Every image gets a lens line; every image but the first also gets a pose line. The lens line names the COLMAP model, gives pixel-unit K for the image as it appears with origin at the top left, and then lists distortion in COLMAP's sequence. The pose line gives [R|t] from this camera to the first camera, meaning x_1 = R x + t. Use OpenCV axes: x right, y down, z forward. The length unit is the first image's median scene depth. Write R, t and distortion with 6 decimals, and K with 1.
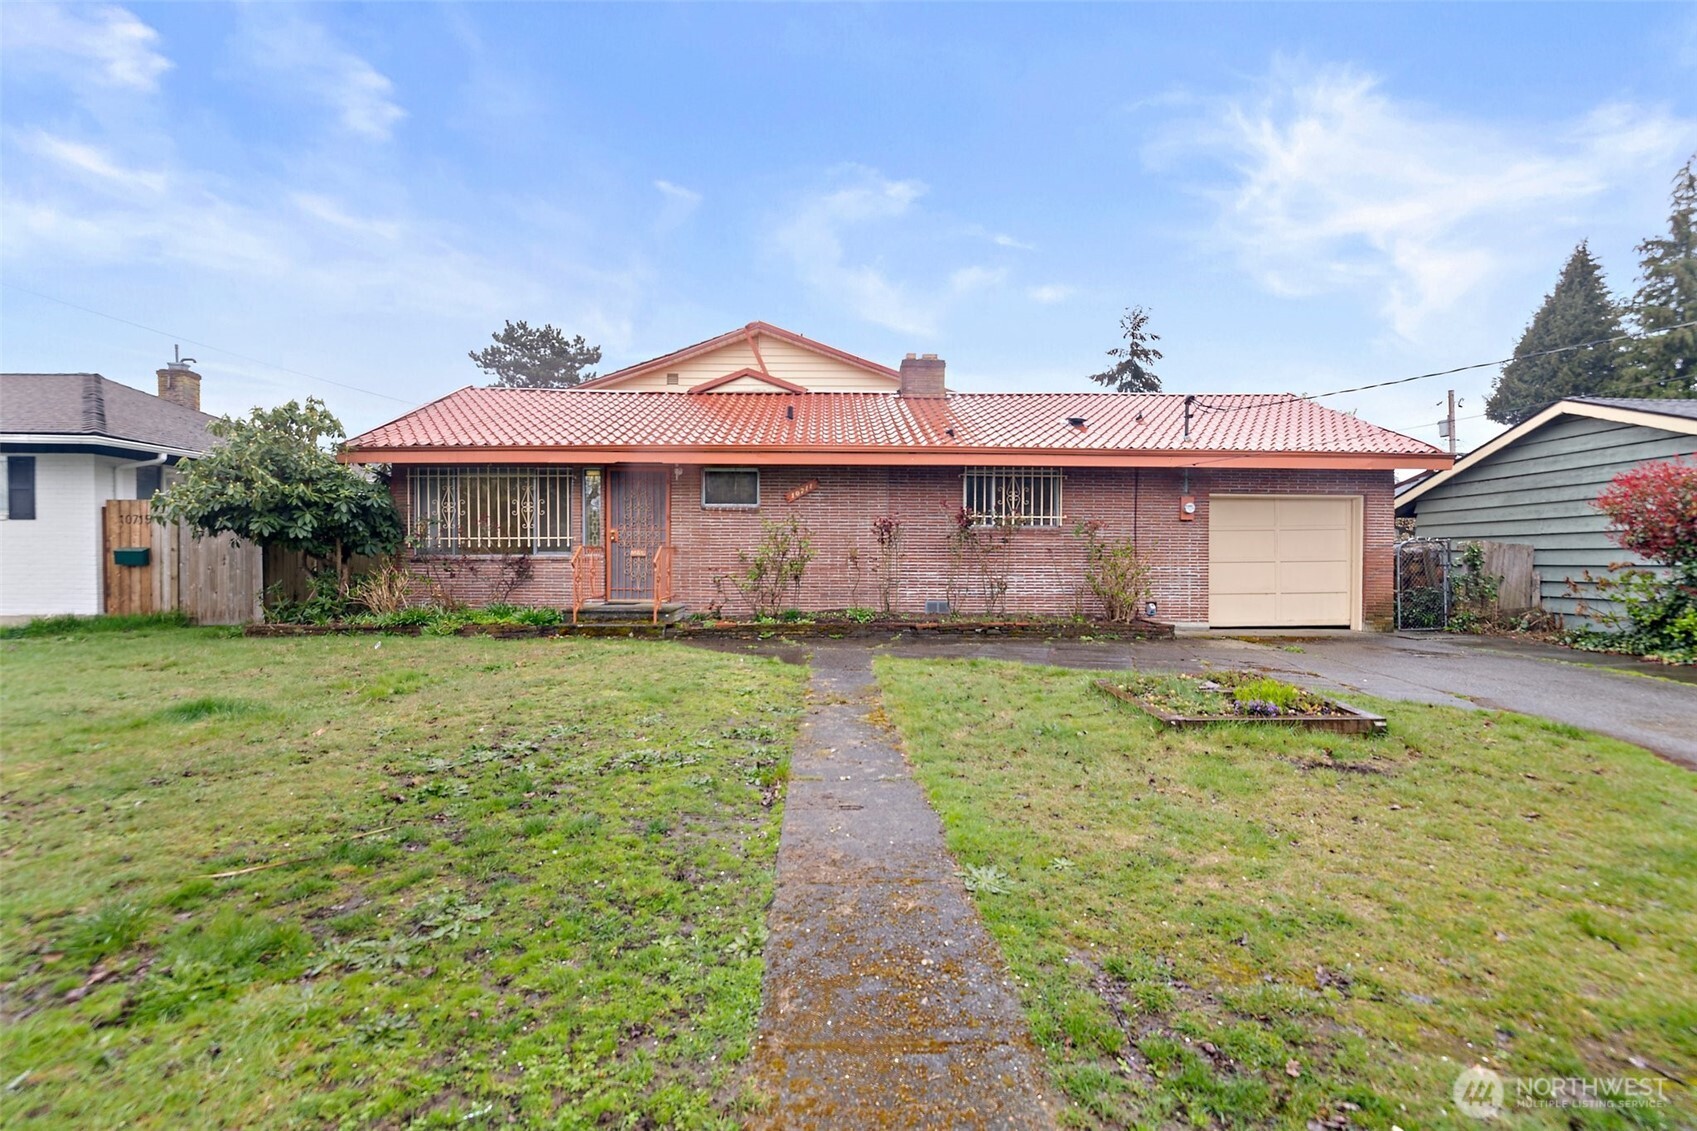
lens RADIAL K [[713.1, 0, 848.7], [0, 713.1, 568.7], [0, 0, 1]] dist [-0.000528, 0.000298]
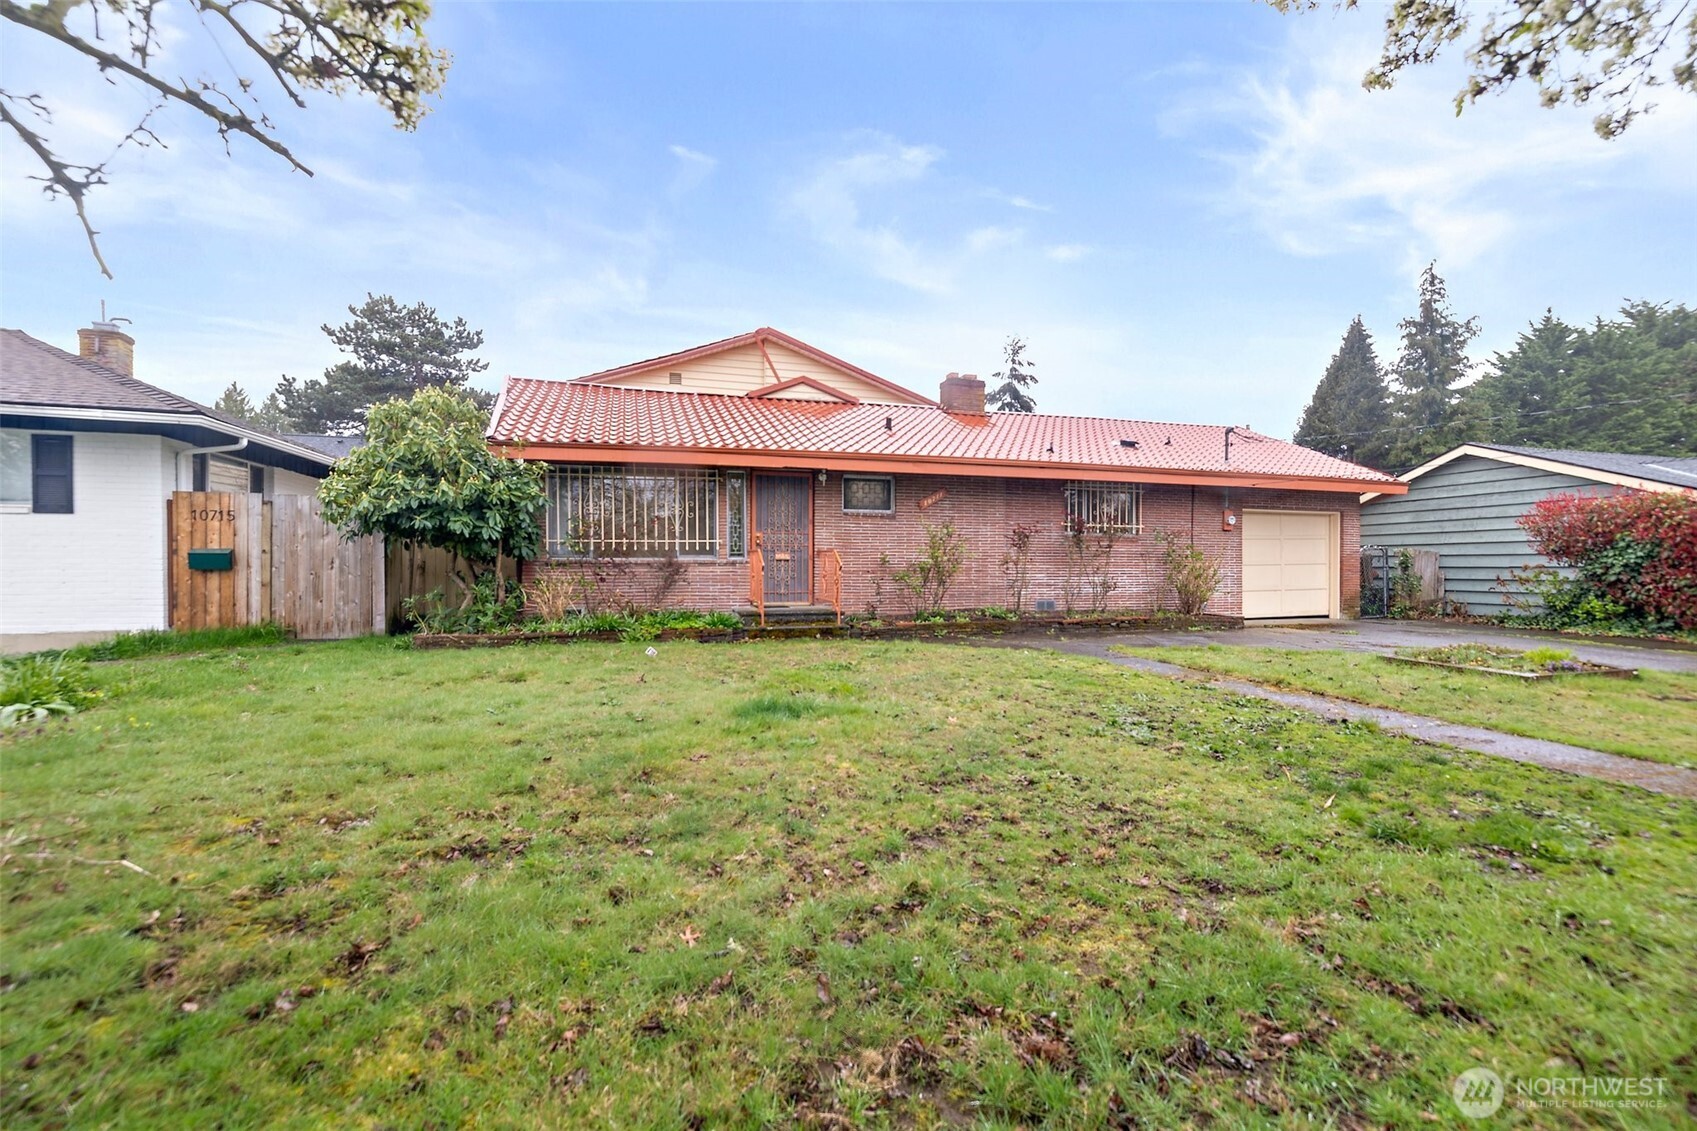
lens RADIAL K [[713.1, 0, 838.2], [0, 713.1, 563.1], [0, 0, 1]] dist [-0.000528, 0.000298]
pose [[0.967209, -0.000444, 0.253982, -0.477739], [0.003637, 0.999920, -0.012101, 0.000063], [-0.253956, 0.012628, 0.967133, -0.000648]]
